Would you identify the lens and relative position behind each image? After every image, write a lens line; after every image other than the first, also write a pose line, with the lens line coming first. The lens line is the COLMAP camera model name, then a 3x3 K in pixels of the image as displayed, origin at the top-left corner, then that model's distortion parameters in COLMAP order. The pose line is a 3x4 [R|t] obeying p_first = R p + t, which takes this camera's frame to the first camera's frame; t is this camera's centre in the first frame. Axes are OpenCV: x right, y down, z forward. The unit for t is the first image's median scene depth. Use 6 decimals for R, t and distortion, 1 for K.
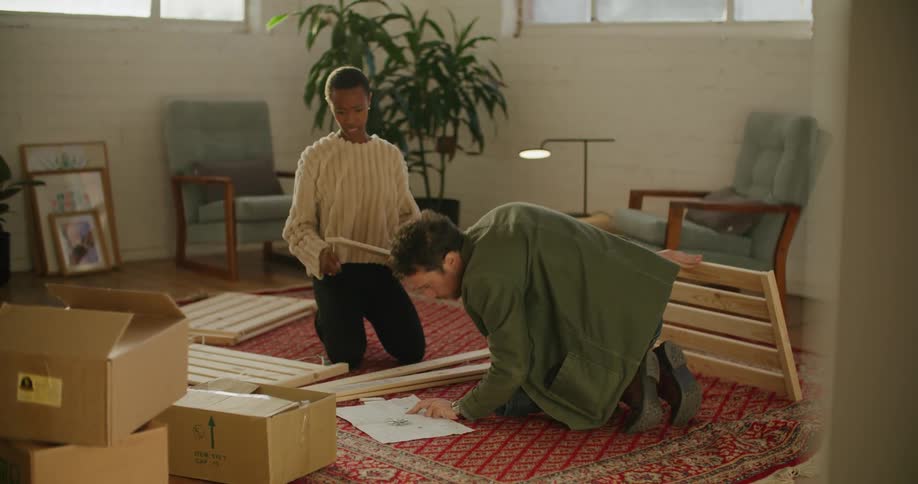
lens RADIAL K [[1371.3, 0, 459.0], [0, 1371.3, 242.0], [0, 0, 1]] dist [-0.133626, 0.089100]
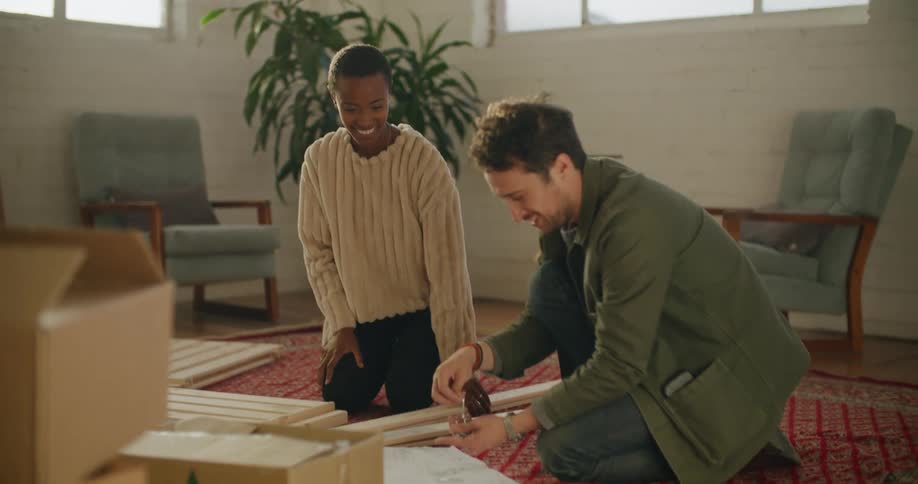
lens RADIAL K [[1366.5, 0, 459.0], [0, 1366.5, 242.0], [0, 0, 1]] dist [-0.175857, 0.451152]
pose [[0.996351, -0.012059, 0.084493, -0.053946], [0.018215, 0.997204, -0.072469, 0.034406], [-0.083383, 0.073743, 0.993785, 0.180061]]
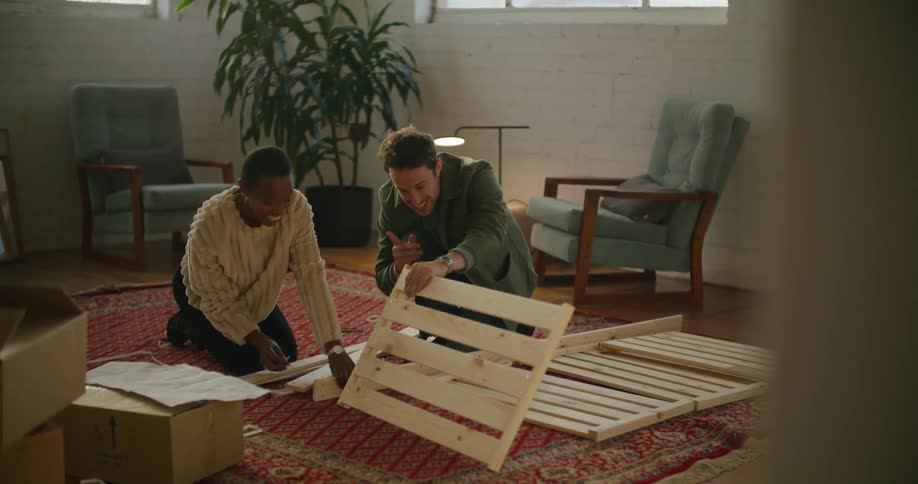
lens RADIAL K [[1371.3, 0, 459.0], [0, 1371.3, 242.0], [0, 0, 1]] dist [-0.133626, 0.089100]
pose [[0.998118, -0.004116, 0.061184, 0.001898], [0.003494, 0.999941, 0.010270, -0.001758], [-0.061223, -0.010037, 0.998074, 0.013475]]
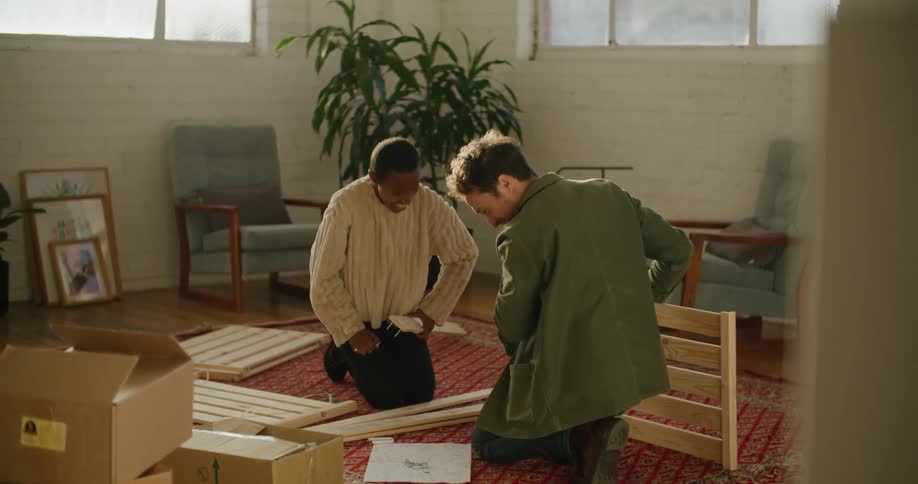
lens RADIAL K [[1436.3, 0, 459.0], [0, 1436.3, 242.0], [0, 0, 1]] dist [-0.146408, 0.121165]
pose [[0.999941, 0.003898, -0.010124, 0.001195], [-0.004052, 0.999875, -0.015261, -0.006085], [0.010063, 0.015301, 0.999832, -0.012243]]
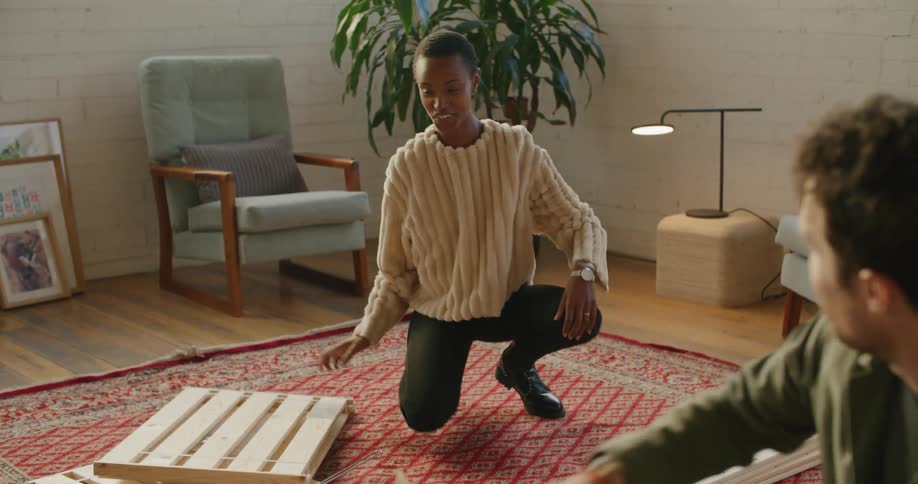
lens RADIAL K [[1366.5, 0, 459.0], [0, 1366.5, 242.0], [0, 0, 1]] dist [-0.175857, 0.451152]
pose [[0.999700, -0.010212, -0.022245, -0.029691], [0.011478, 0.998279, 0.057514, -0.045867], [0.021620, -0.057753, 0.998097, 0.269448]]
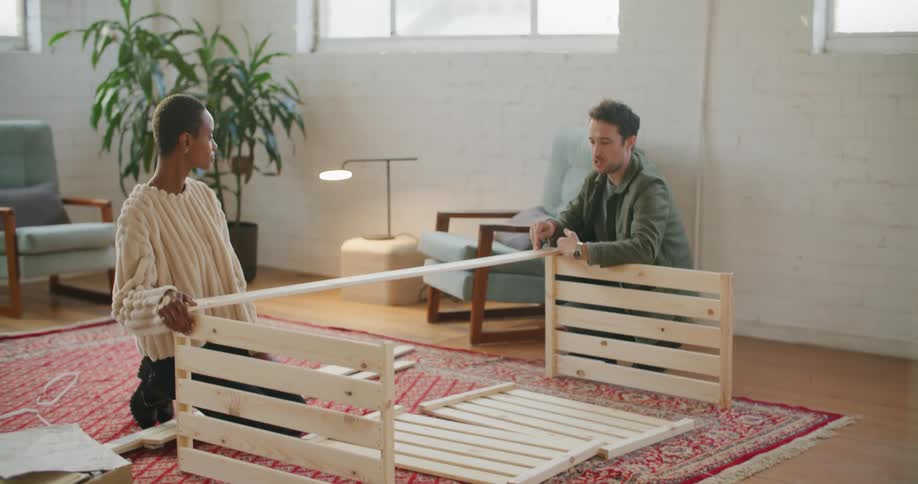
lens RADIAL K [[1366.5, 0, 459.0], [0, 1366.5, 242.0], [0, 0, 1]] dist [-0.175857, 0.451152]
pose [[0.988434, -0.025214, 0.149544, -0.003211], [0.025746, 0.999667, -0.001621, -0.013056], [-0.149453, 0.005453, 0.988754, 0.041904]]
